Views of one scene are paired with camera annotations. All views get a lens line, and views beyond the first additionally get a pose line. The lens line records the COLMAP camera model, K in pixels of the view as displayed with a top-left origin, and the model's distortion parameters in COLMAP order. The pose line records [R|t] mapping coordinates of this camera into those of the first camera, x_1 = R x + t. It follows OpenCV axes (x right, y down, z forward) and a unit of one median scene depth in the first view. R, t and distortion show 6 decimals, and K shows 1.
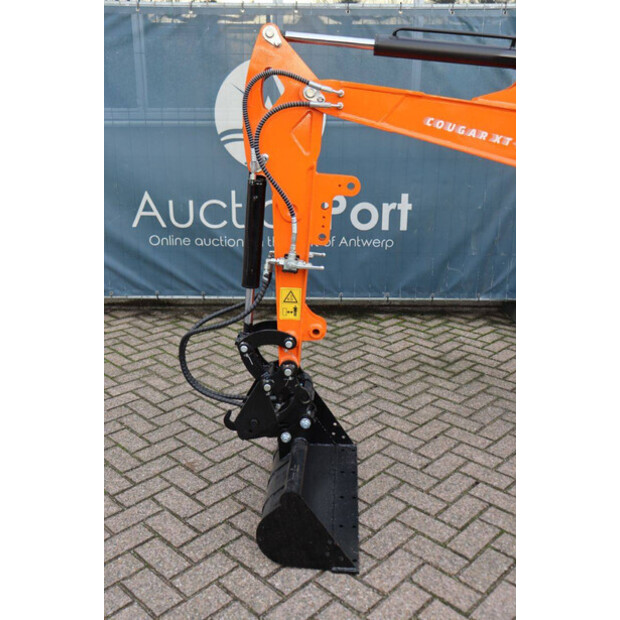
lens RADIAL K [[655.5, 0, 310.0], [0, 655.5, 310.0], [0, 0, 1]] dist [-0.066503, 0.031579]
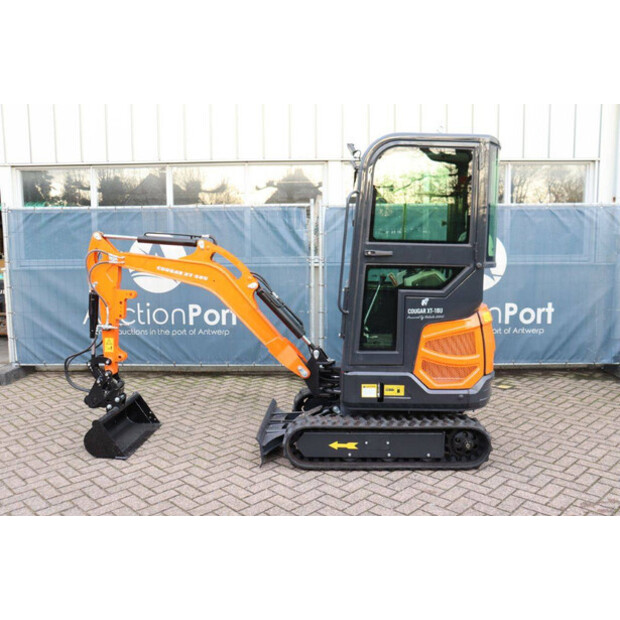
lens RADIAL K [[569.9, 0, 311.6], [0, 569.9, 308.5], [0, 0, 1]] dist [-0.131664, 0.152143]
pose [[0.999911, -0.011043, -0.007465, 0.417725], [0.009393, 0.981103, -0.193258, 0.151541], [0.009458, 0.193171, 0.981119, -0.575546]]
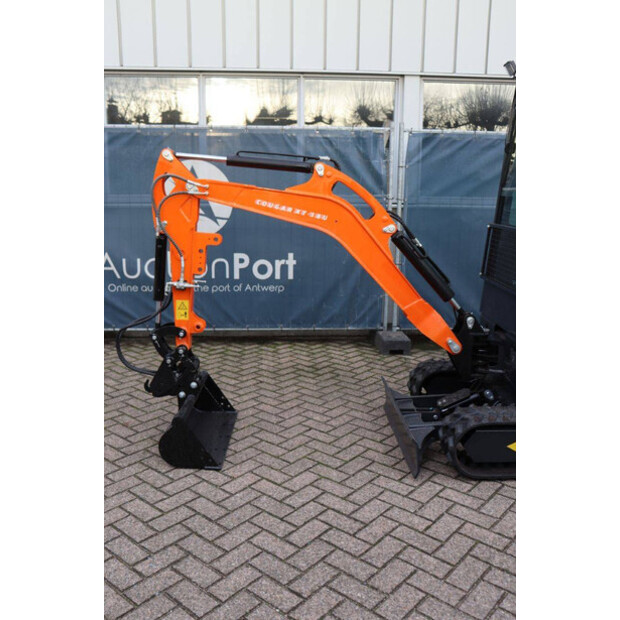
lens RADIAL K [[595.4, 0, 308.9], [0, 595.4, 312.5], [0, 0, 1]] dist [-0.134265, 0.178091]
pose [[0.997952, -0.008888, 0.063353, 0.115756], [0.015284, 0.994748, -0.101204, 0.091313], [-0.062121, 0.101965, 0.992847, -0.302339]]
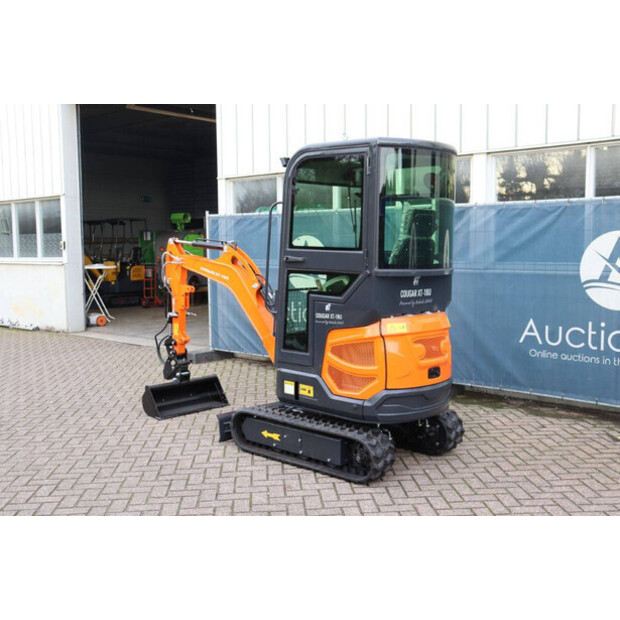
lens RADIAL K [[695.1, 0, 310.0], [0, 695.1, 310.0], [0, 0, 1]] dist [-0.027595, -0.018648]
pose [[0.755803, 0.050788, -0.652827, 1.425853], [-0.189035, 0.971462, -0.143276, 0.138881], [0.626920, 0.231696, 0.743834, -0.546642]]
